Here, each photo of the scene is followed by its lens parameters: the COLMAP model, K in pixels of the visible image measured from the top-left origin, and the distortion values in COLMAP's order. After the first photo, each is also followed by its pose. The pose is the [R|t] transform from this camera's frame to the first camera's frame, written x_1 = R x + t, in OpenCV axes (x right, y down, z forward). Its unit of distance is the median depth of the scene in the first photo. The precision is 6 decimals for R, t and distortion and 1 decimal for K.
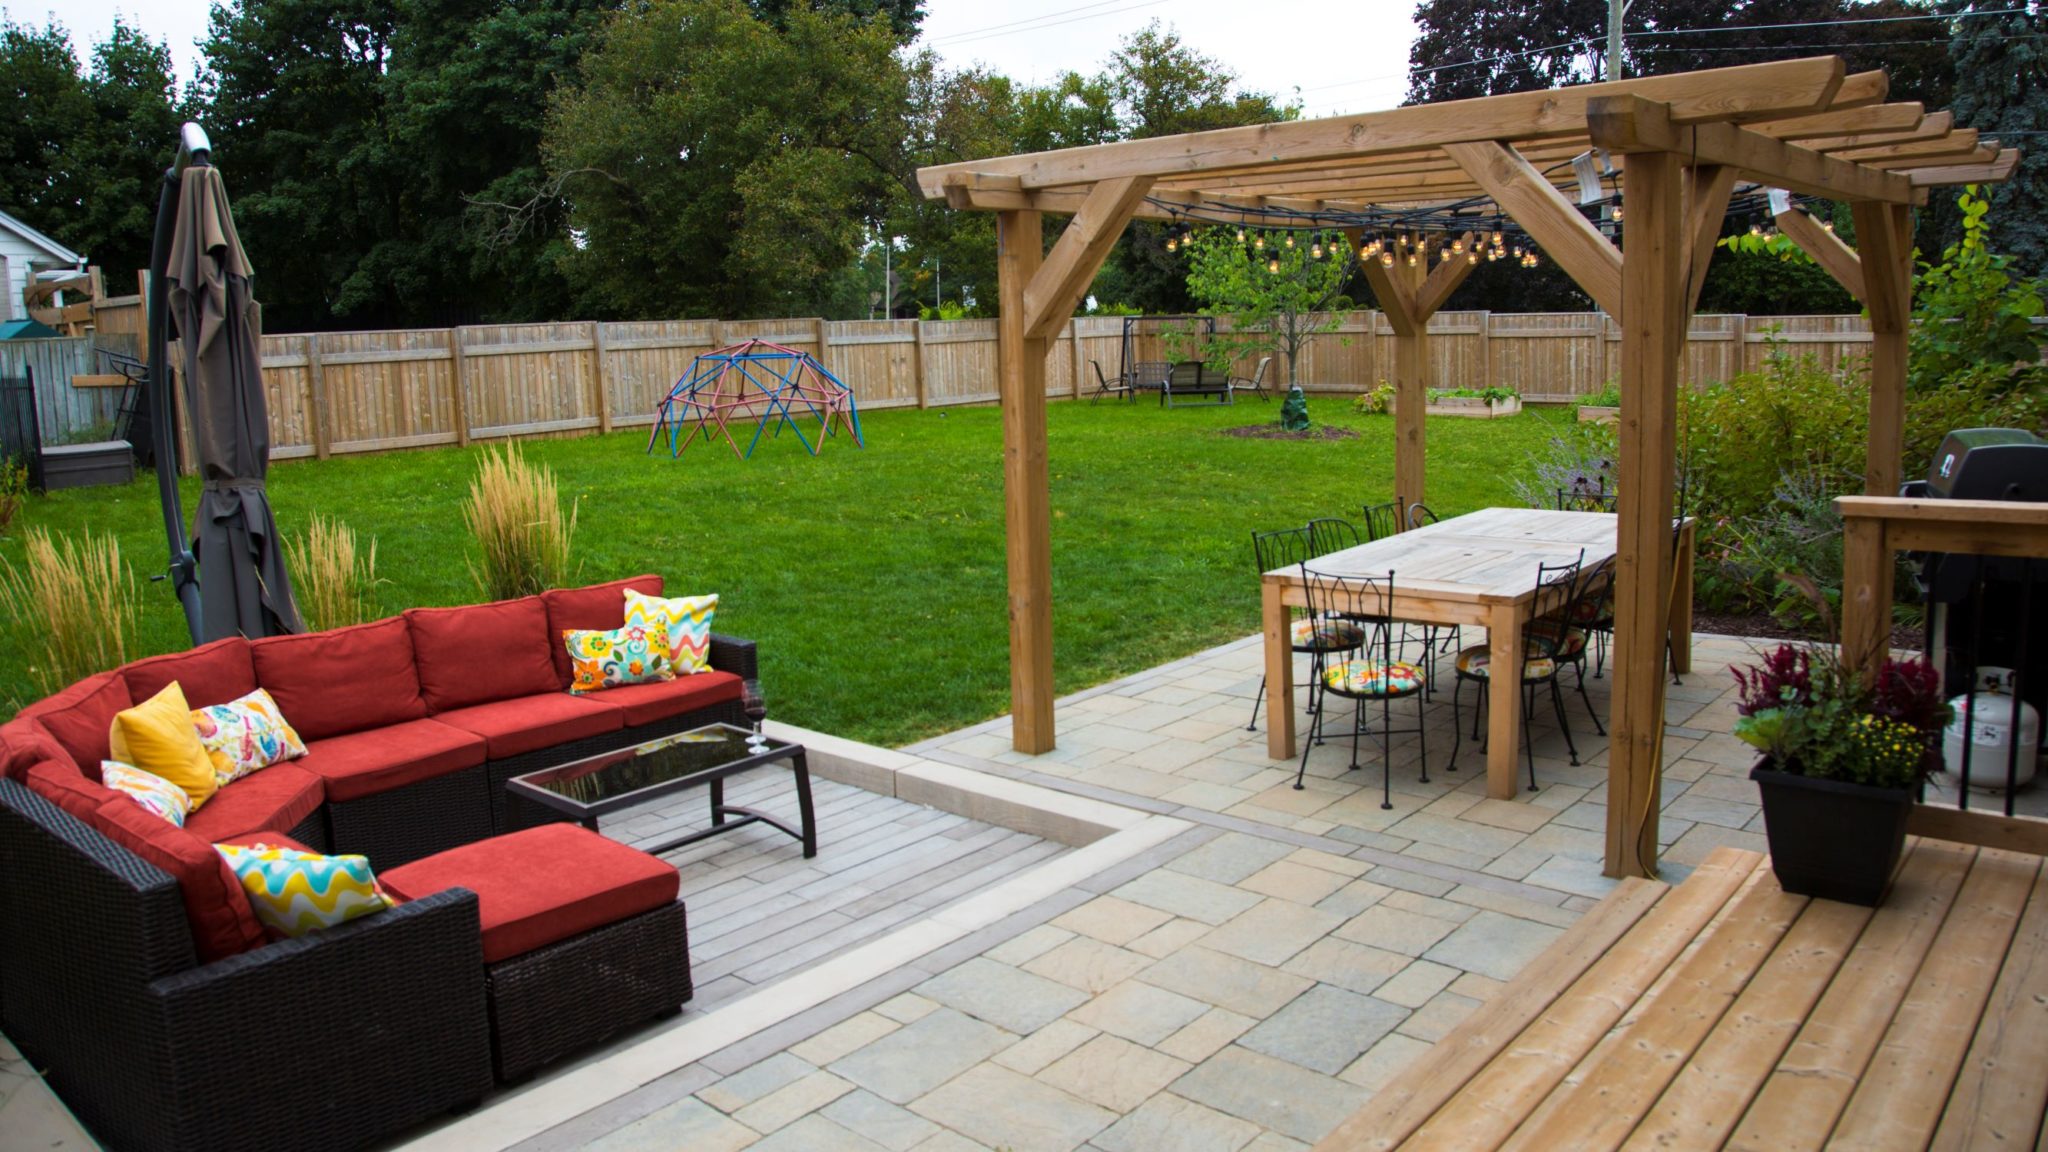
lens RADIAL K [[1489.2, 0, 1026.0], [0, 1489.2, 577.7], [0, 0, 1]] dist [-0.065880, -0.000670]
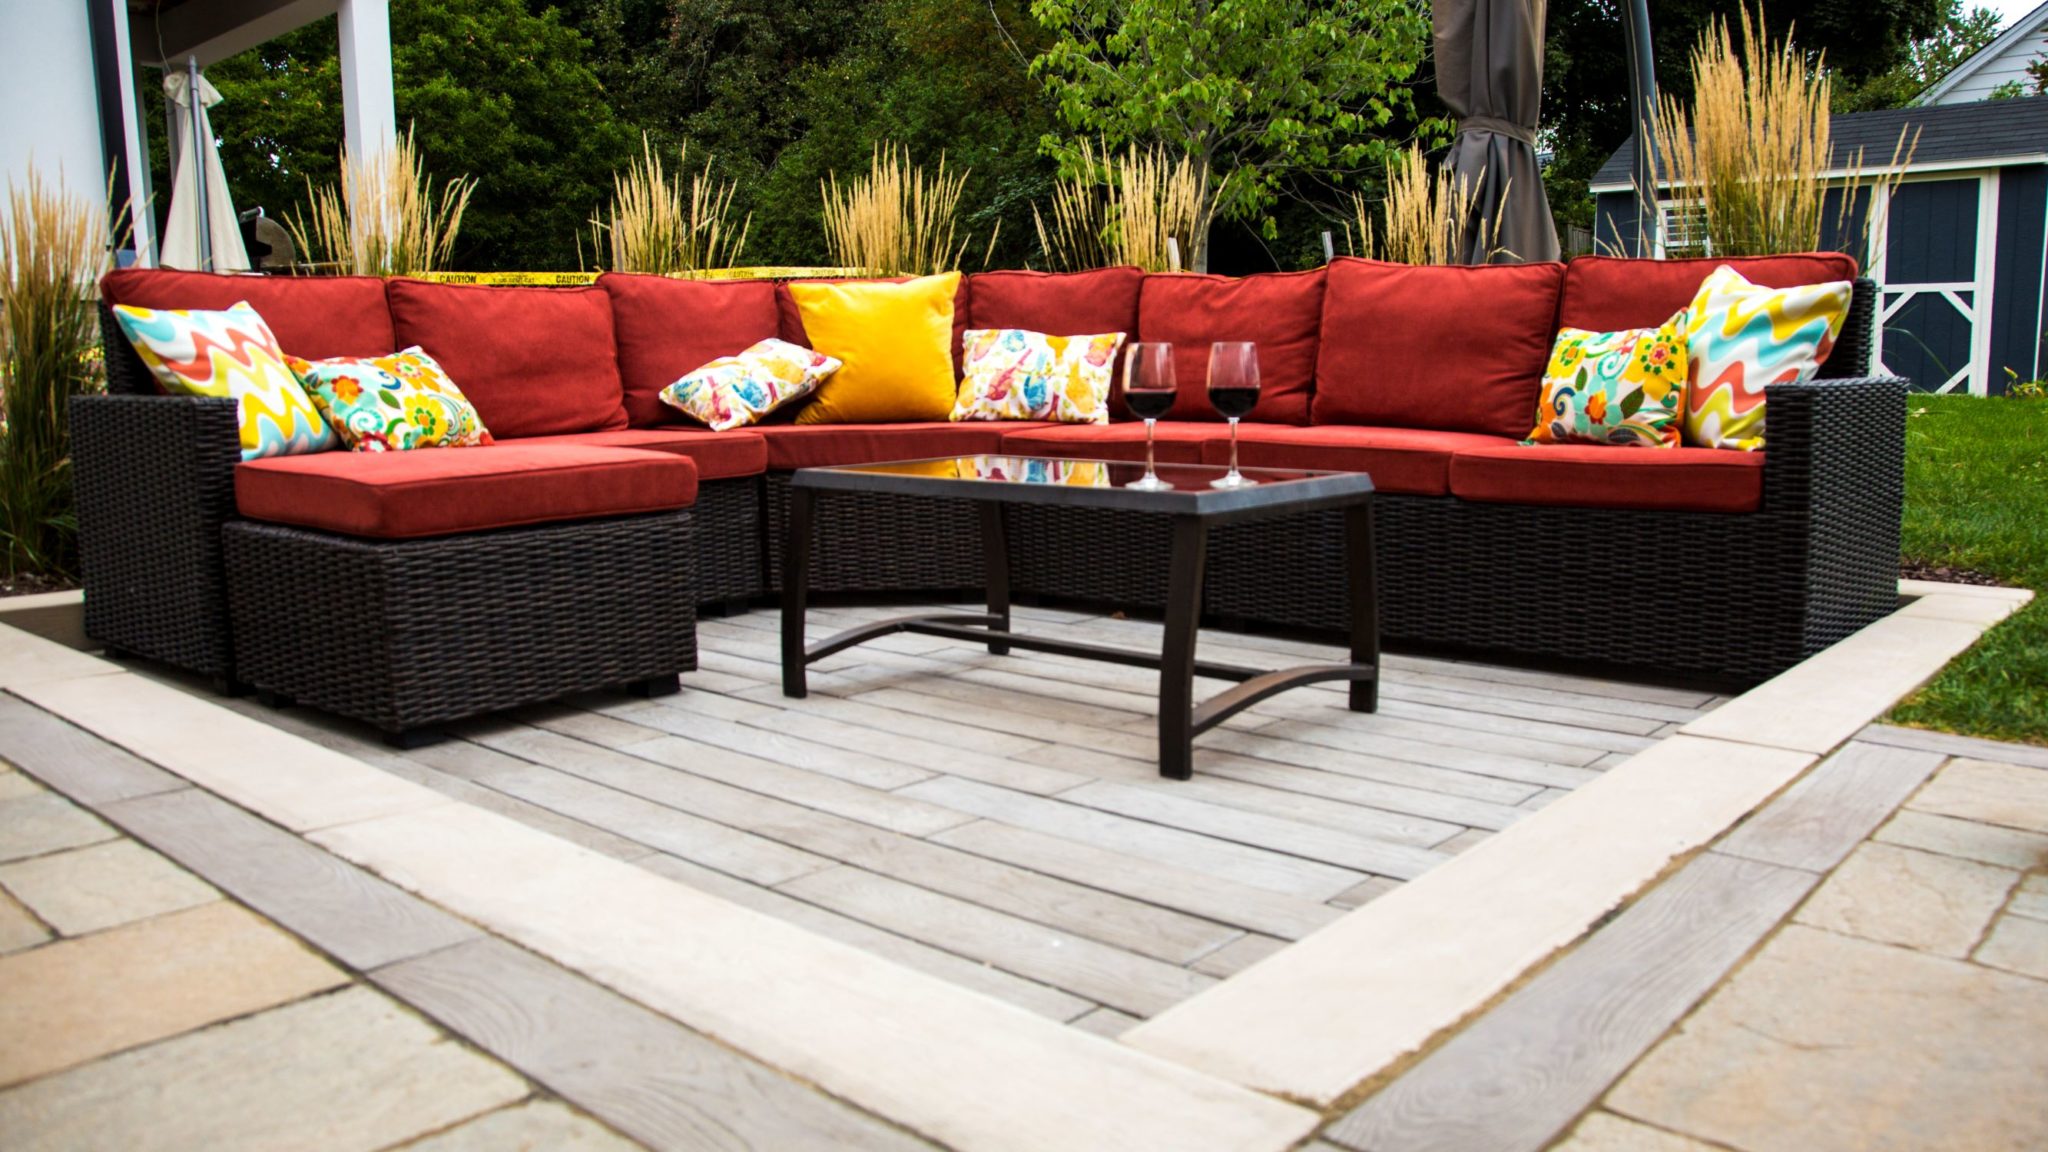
lens RADIAL K [[1489.2, 0, 1025.9], [0, 1489.2, 573.4], [0, 0, 1]] dist [-0.065880, -0.000670]
pose [[0.009171, 0.180101, -0.983605, 0.262094], [-0.158632, 0.971453, 0.176396, 0.070934], [0.987295, 0.154413, 0.037479, 0.982671]]
